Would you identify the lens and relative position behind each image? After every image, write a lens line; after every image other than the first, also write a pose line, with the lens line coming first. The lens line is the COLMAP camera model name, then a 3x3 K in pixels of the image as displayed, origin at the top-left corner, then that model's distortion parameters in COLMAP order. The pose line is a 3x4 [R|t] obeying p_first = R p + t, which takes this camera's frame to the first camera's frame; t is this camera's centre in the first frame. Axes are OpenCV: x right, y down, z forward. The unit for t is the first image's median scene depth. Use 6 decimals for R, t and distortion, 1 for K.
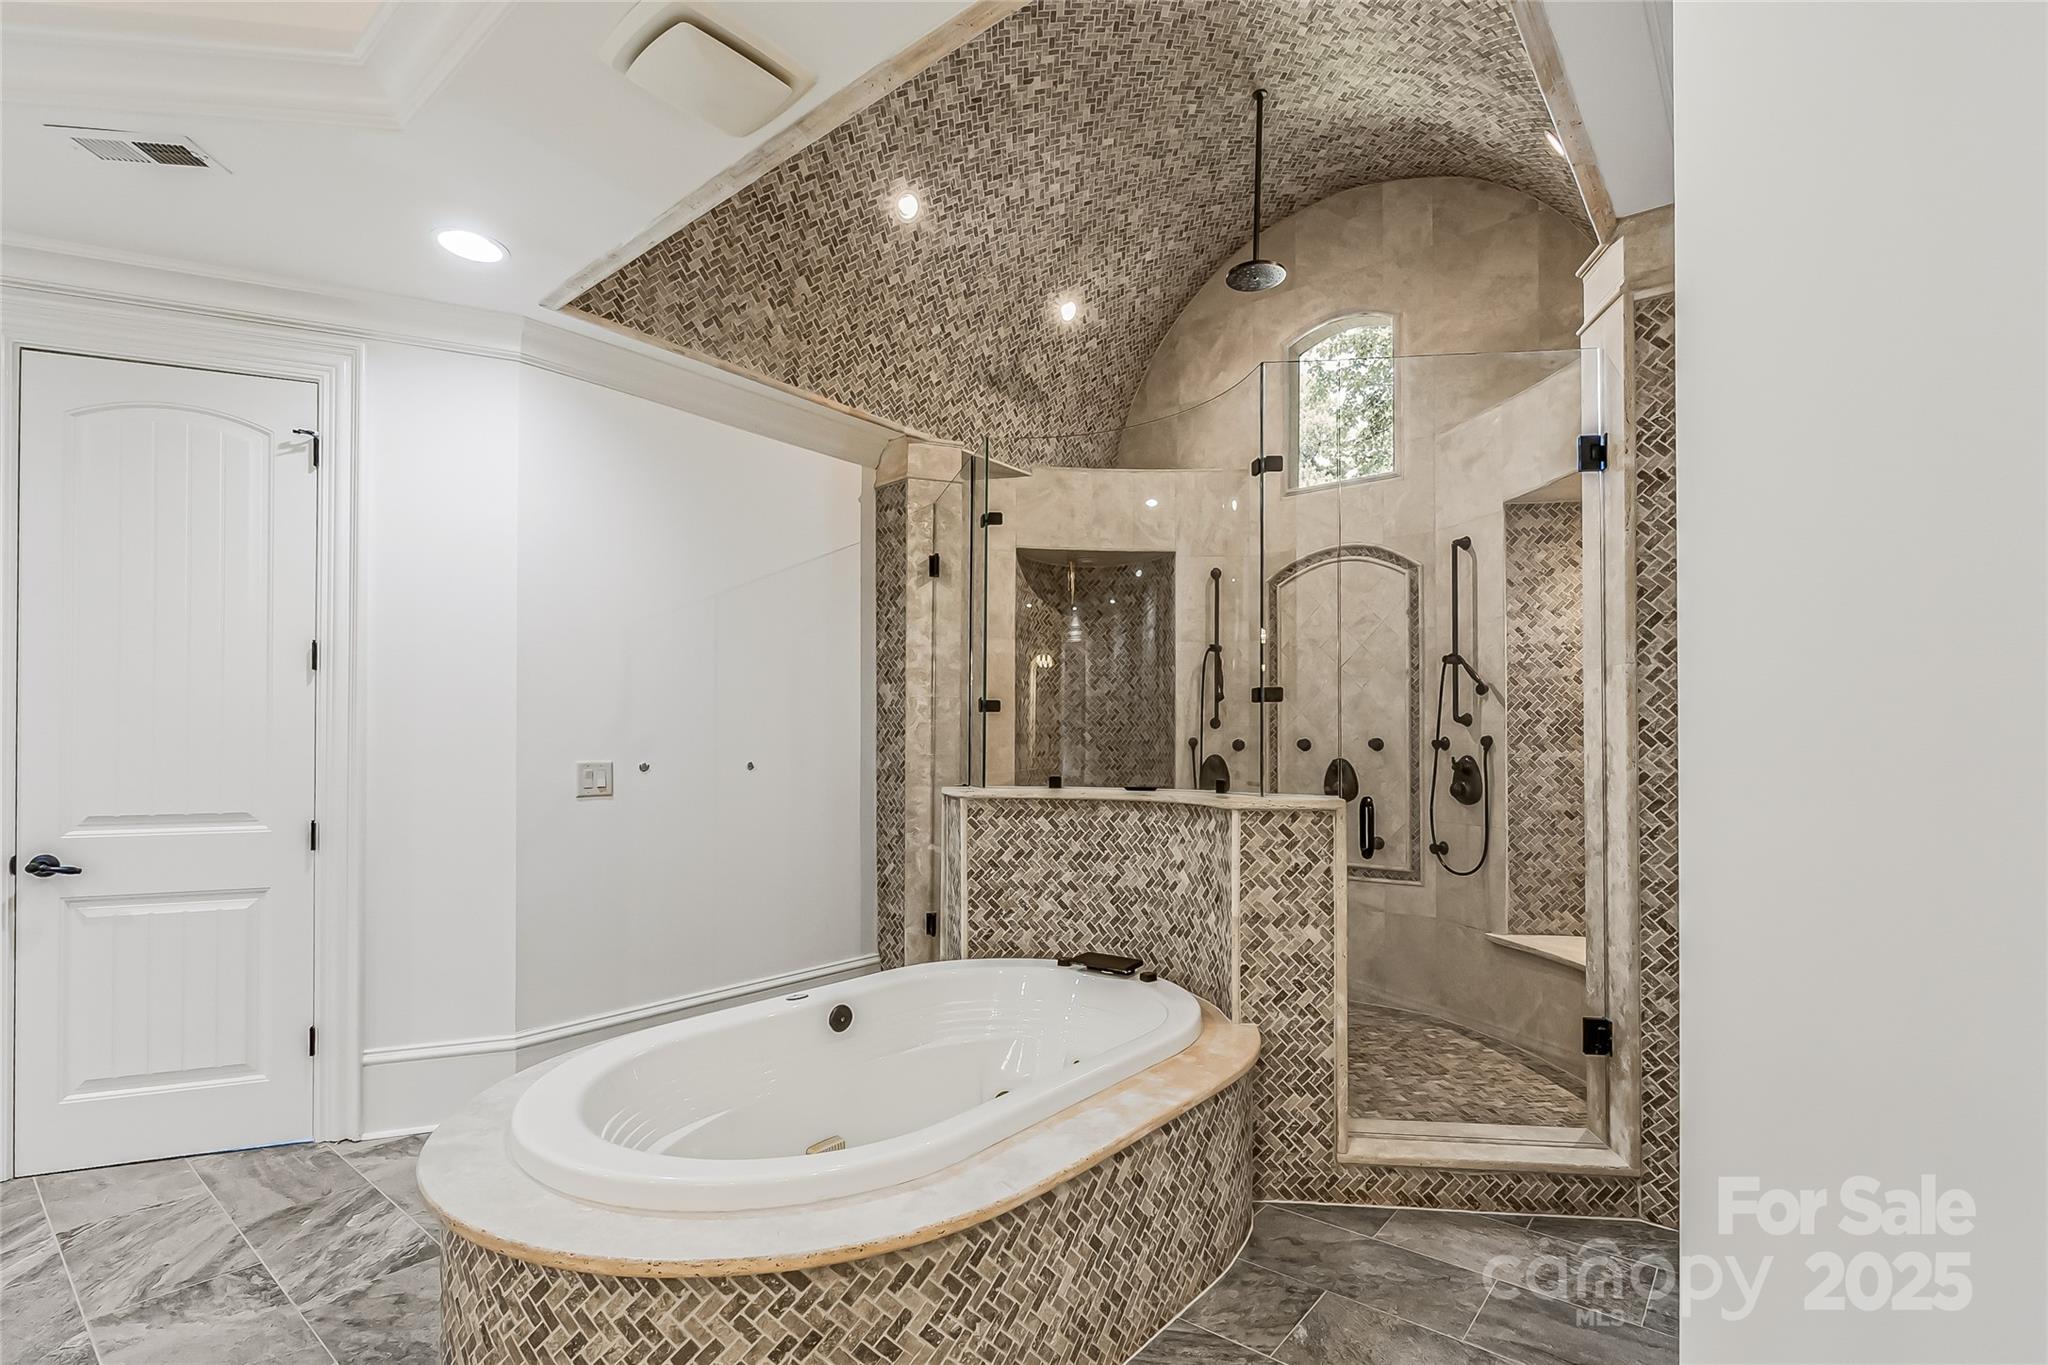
lens RADIAL K [[947.6, 0, 1074.8], [0, 947.6, 737.2], [0, 0, 1]] dist [-0.004211, -0.000320]
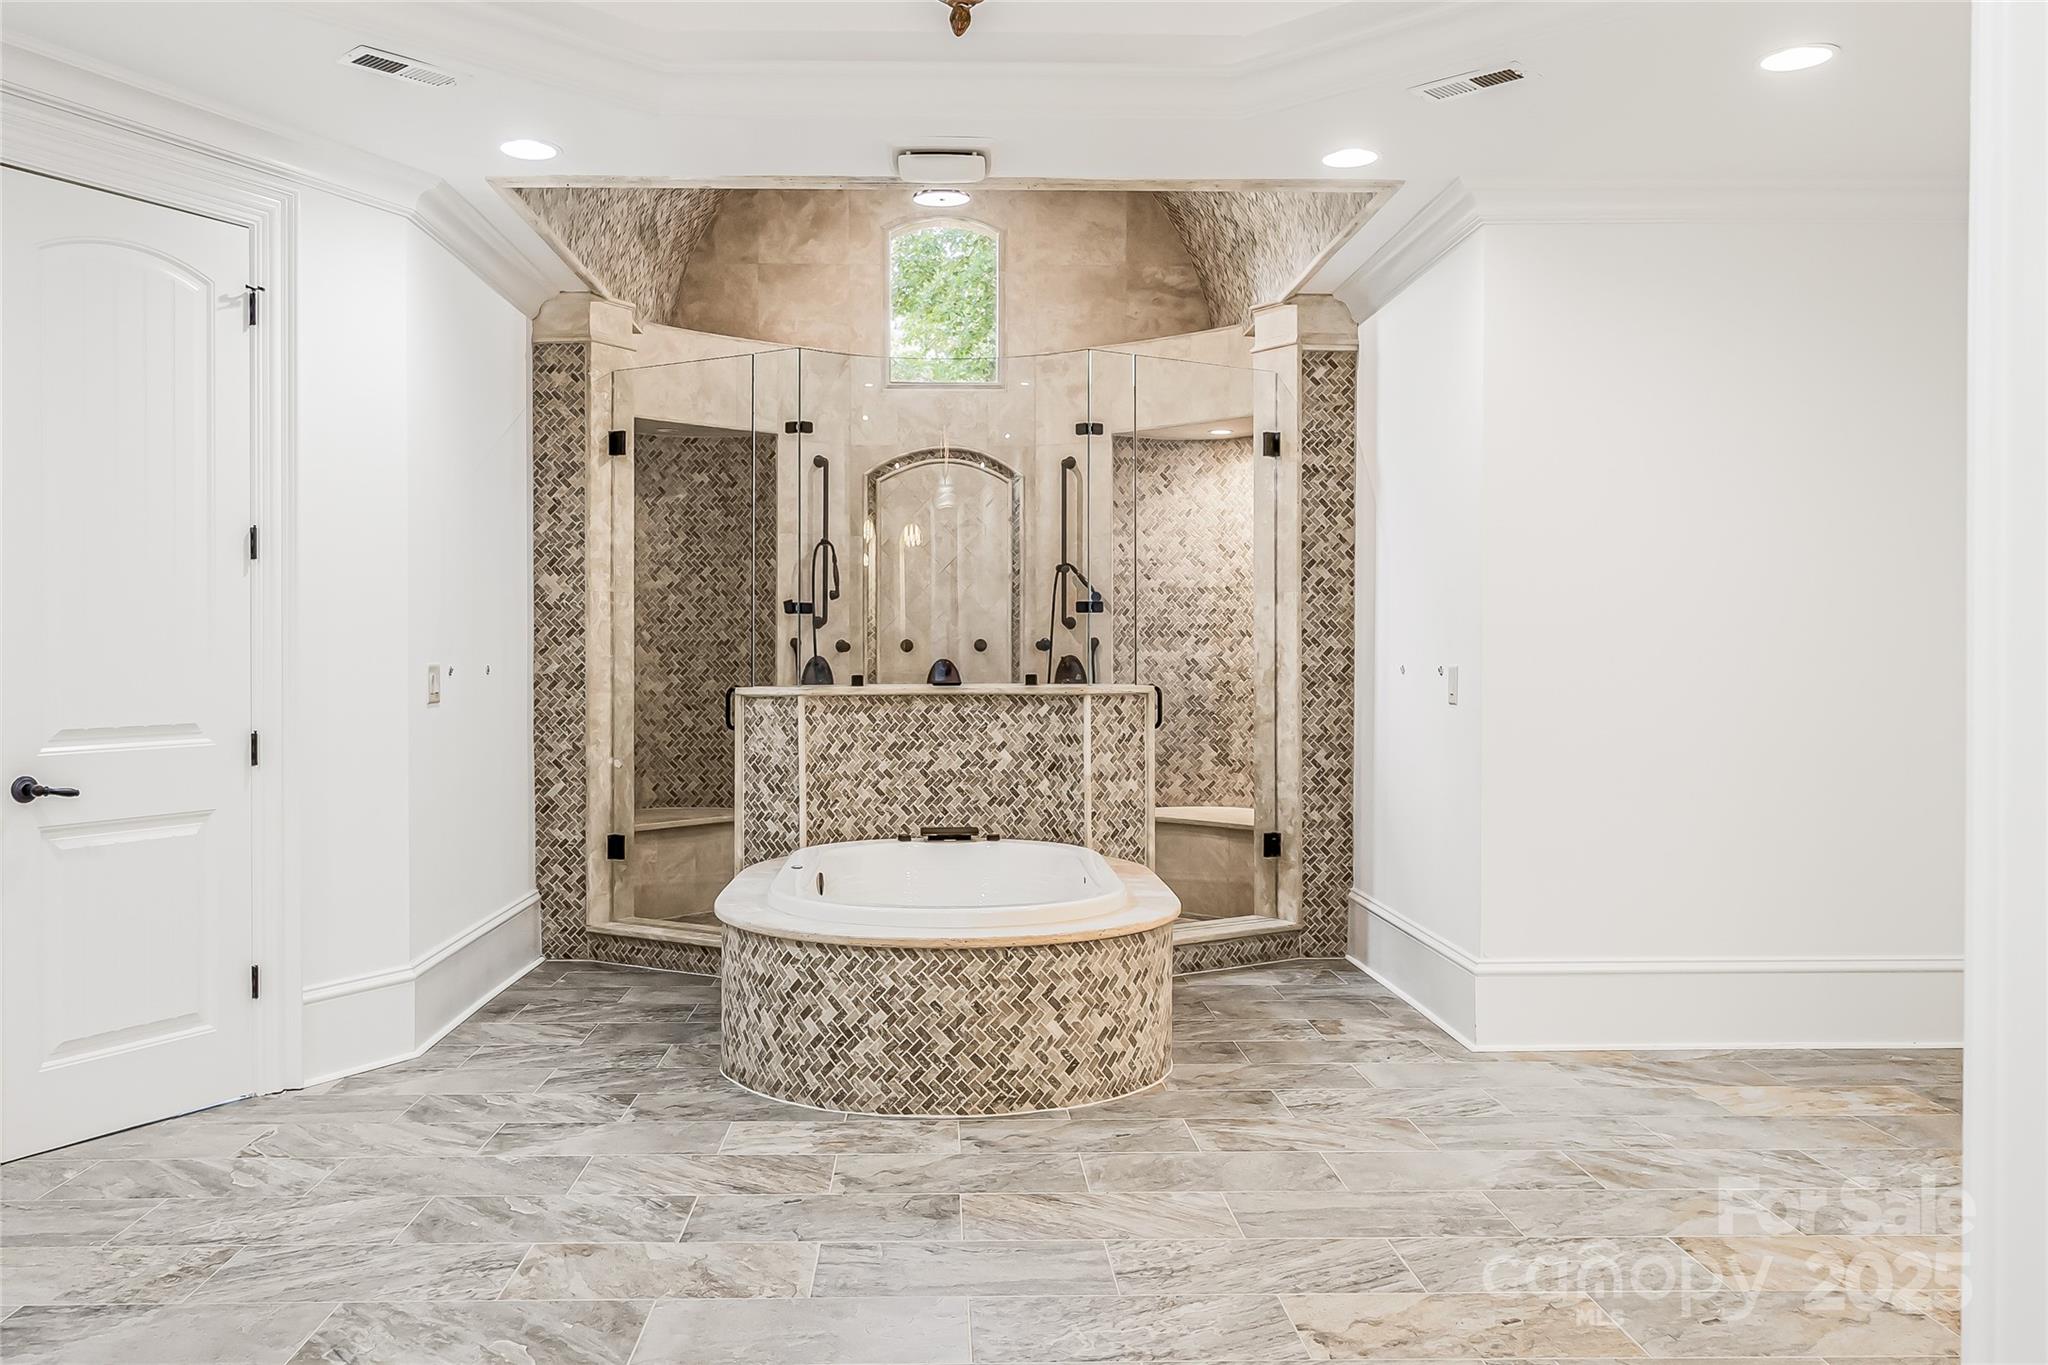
lens RADIAL K [[1686.4, 0, 1021.6], [0, 1686.4, 679.0], [0, 0, 1]] dist [-0.004765, -0.000872]
pose [[0.761257, -0.012272, 0.648334, -1.148040], [-0.005545, 0.999661, 0.025434, -0.003648], [-0.648426, -0.022957, 0.760931, -0.585434]]
